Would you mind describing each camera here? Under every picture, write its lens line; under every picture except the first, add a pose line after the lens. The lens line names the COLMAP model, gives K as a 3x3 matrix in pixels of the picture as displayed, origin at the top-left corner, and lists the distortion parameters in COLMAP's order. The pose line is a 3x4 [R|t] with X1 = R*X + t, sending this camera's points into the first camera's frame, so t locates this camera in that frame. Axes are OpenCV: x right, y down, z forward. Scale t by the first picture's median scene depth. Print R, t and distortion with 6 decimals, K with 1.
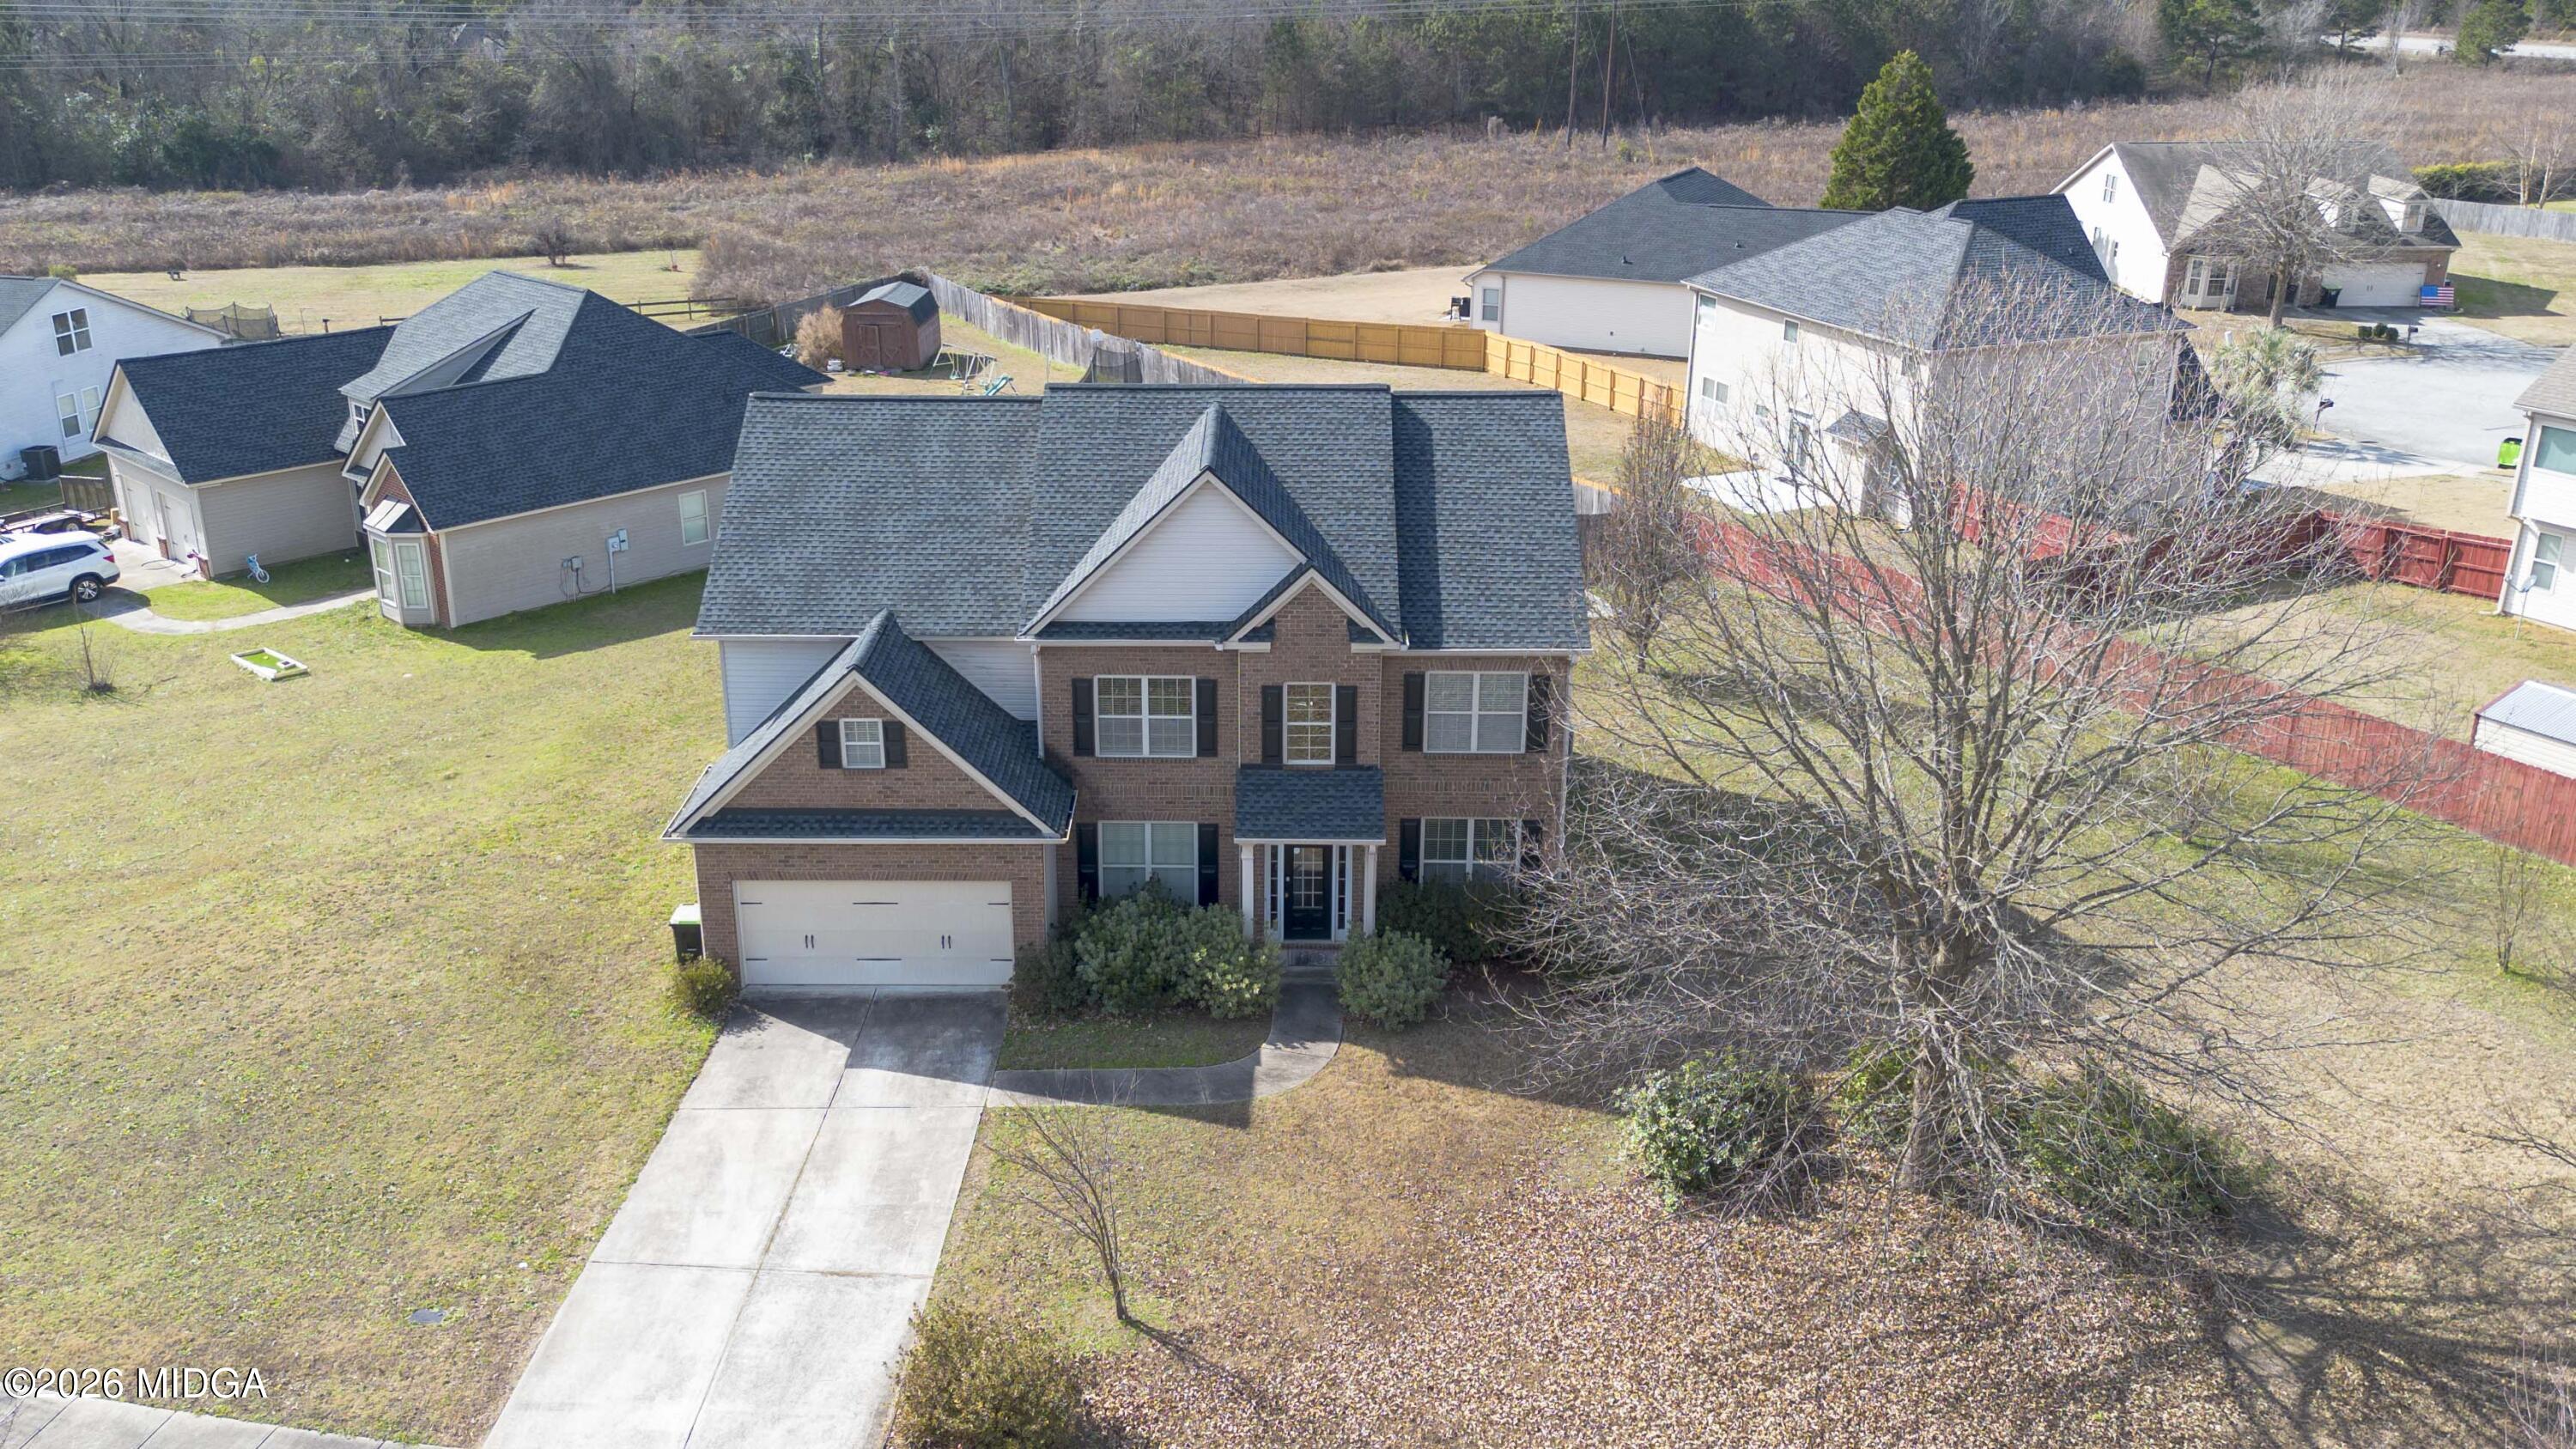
lens RADIAL K [[2121.9, 0, 1214.5], [0, 2121.9, 725.0], [0, 0, 1]] dist [0.089145, -0.115964]
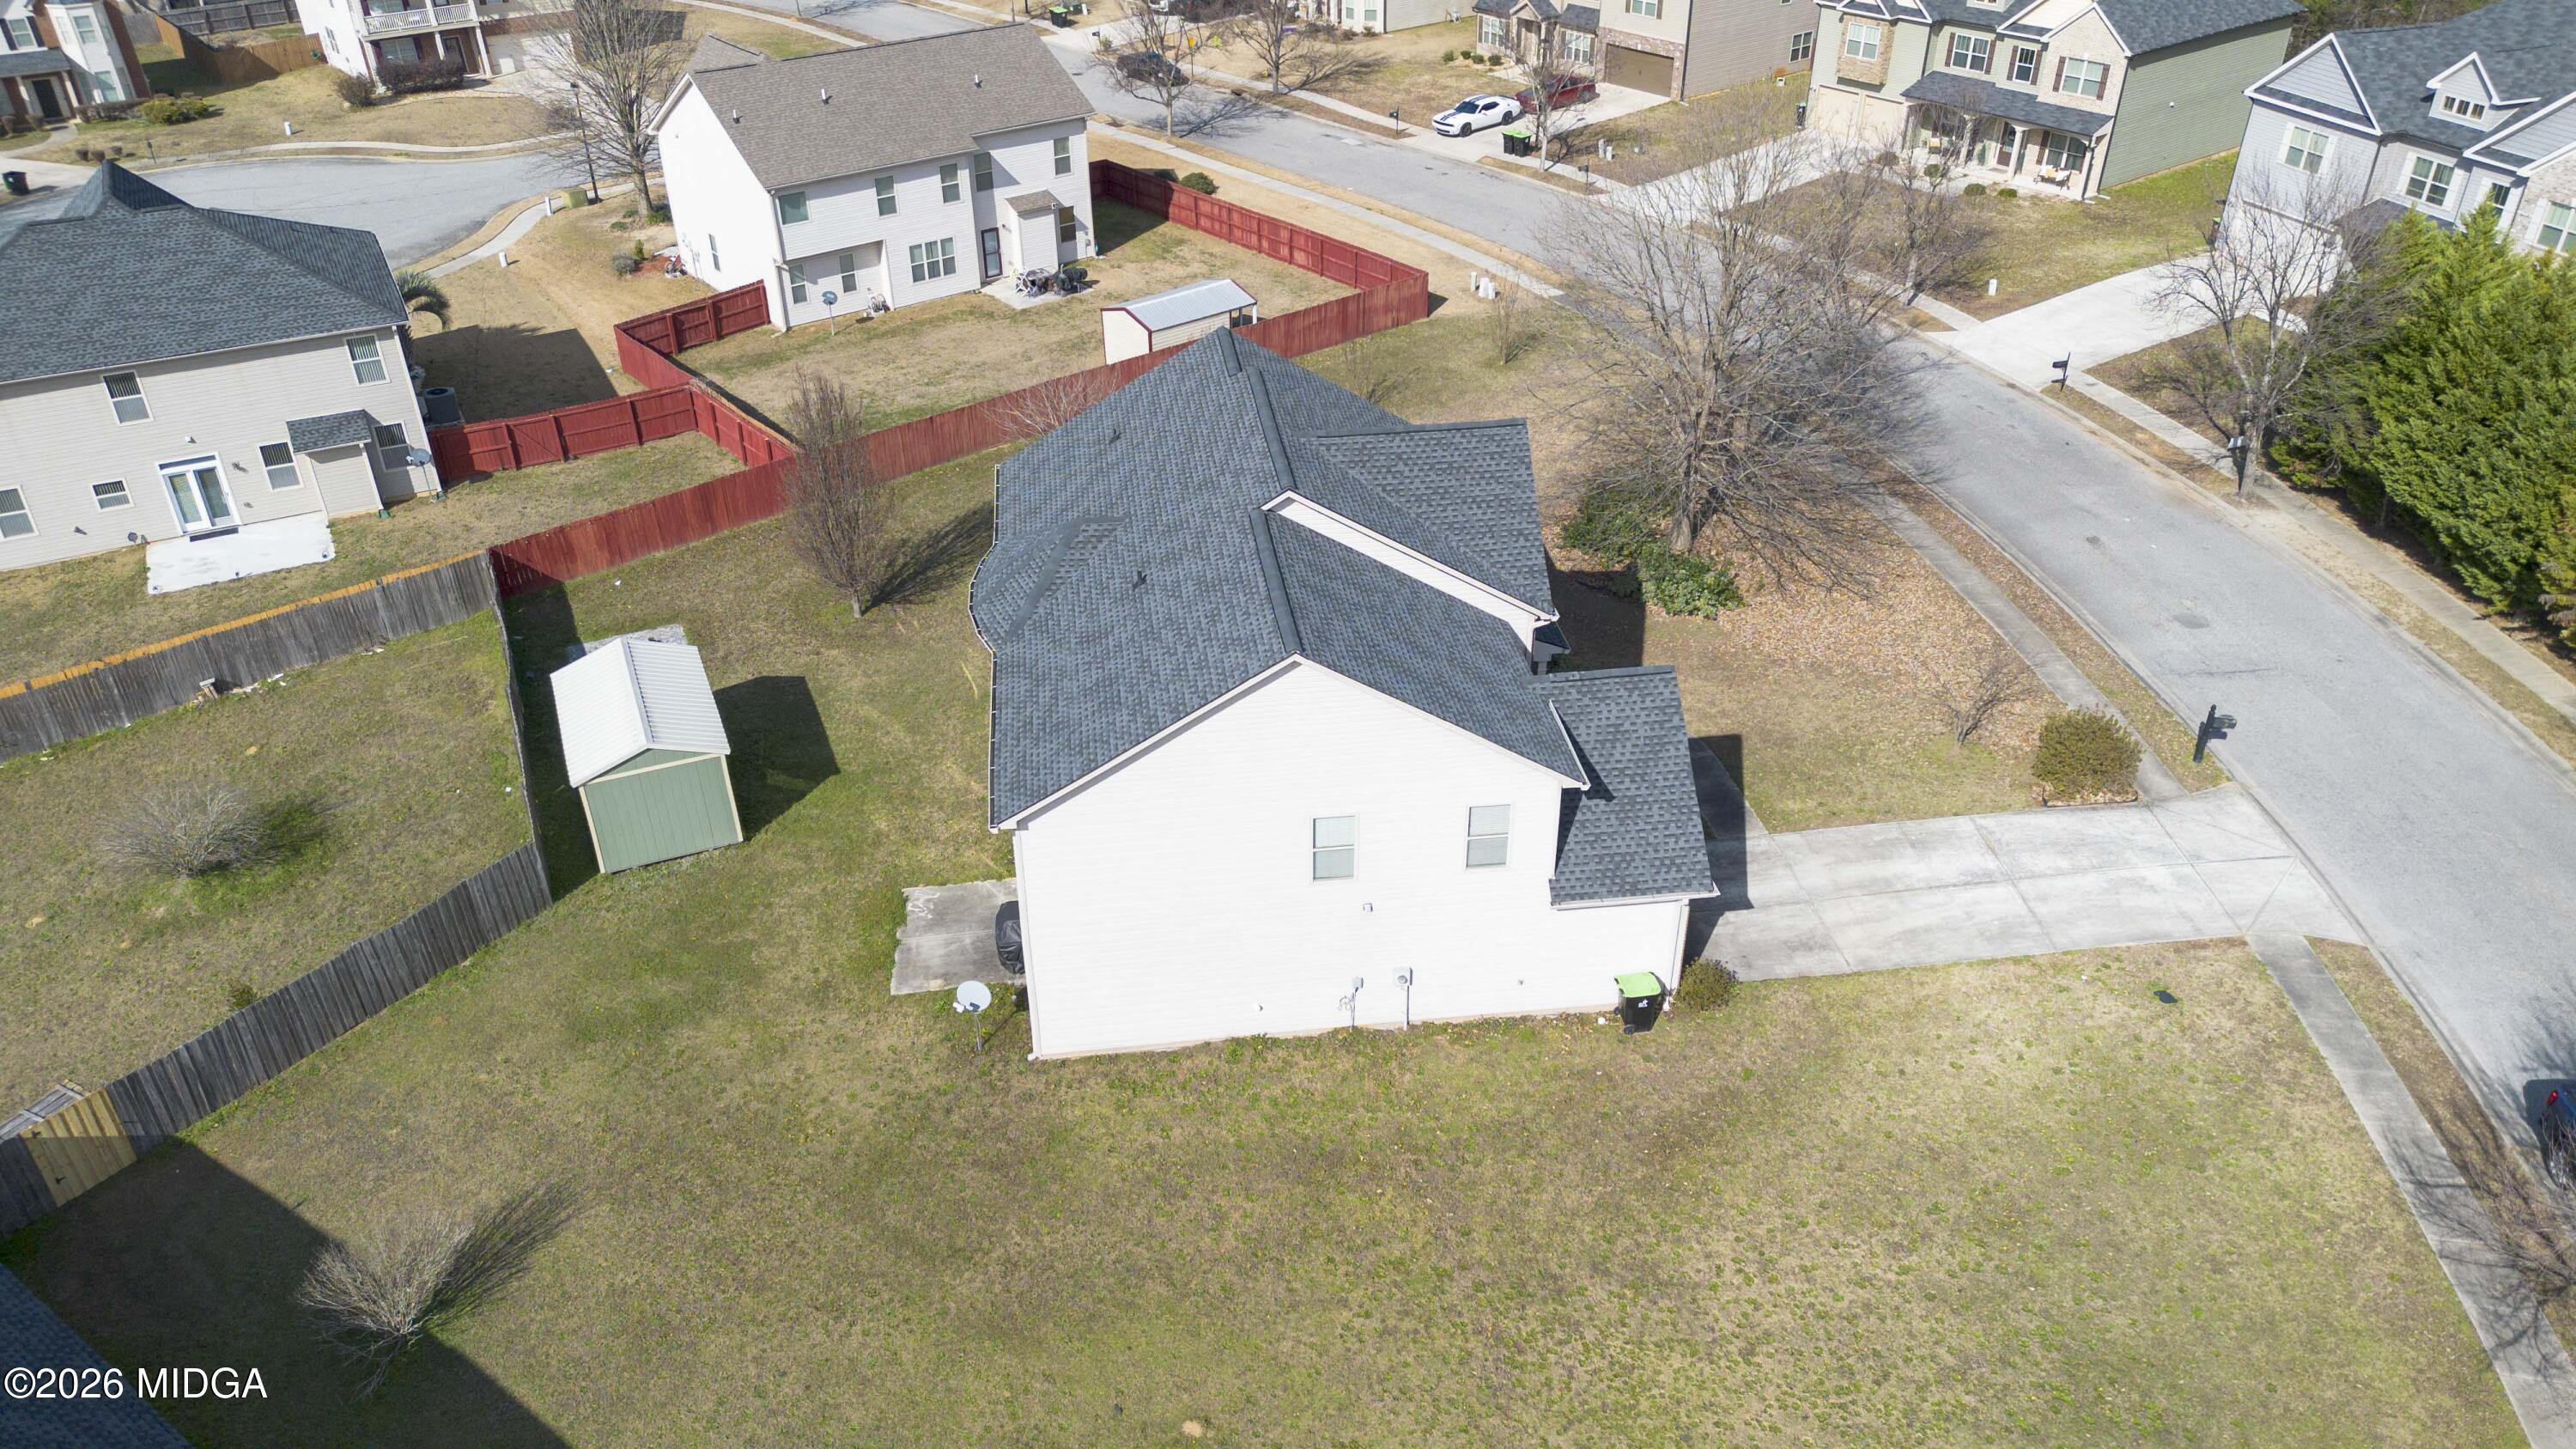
lens RADIAL K [[1807.7, 0, 1295.9], [0, 1807.7, 721.2], [0, 0, 1]] dist [0.070432, -0.061668]
pose [[-0.154947, -0.521851, 0.838846, -0.969768], [0.355119, 0.762927, 0.540216, -0.606297], [-0.921890, 0.381595, 0.067106, 1.079053]]
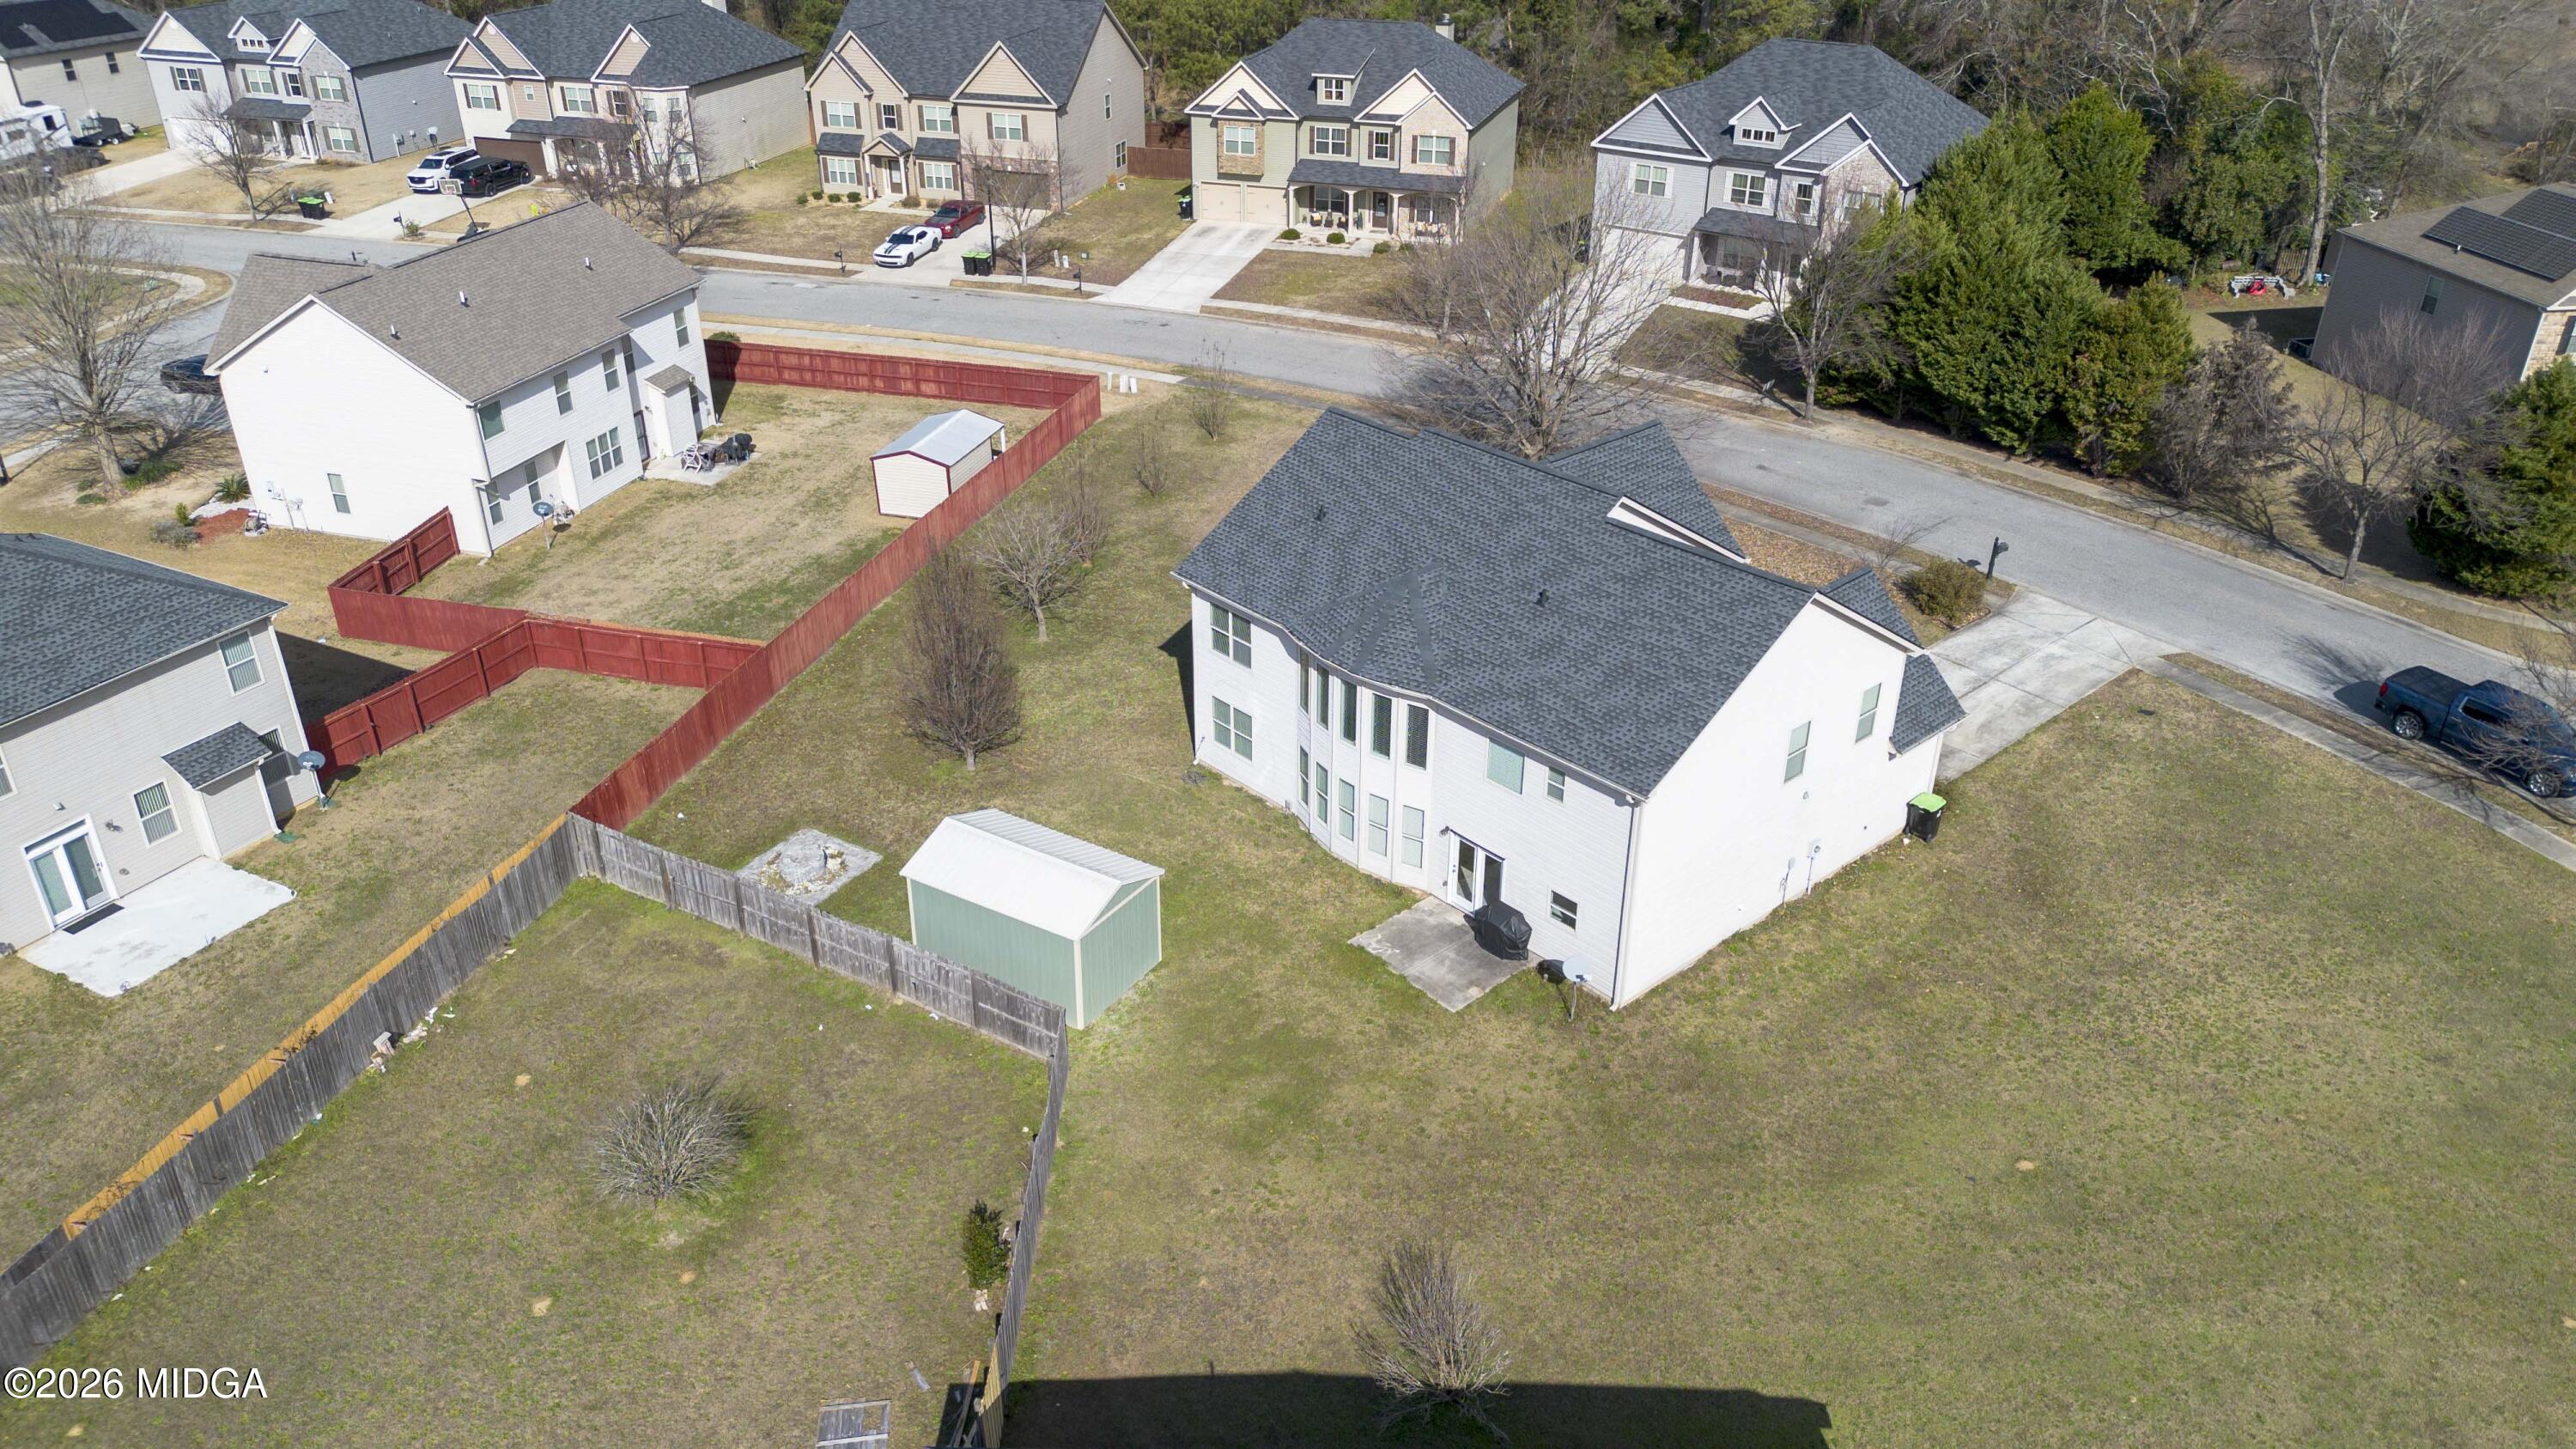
lens RADIAL K [[1817.3, 0, 1276.4], [0, 1817.3, 721.3], [0, 0, 1]] dist [0.061190, -0.055643]
pose [[-0.686400, -0.346858, 0.639175, -0.747242], [0.254914, 0.708399, 0.658171, -0.916911], [-0.681083, 0.614704, -0.397826, 1.820603]]
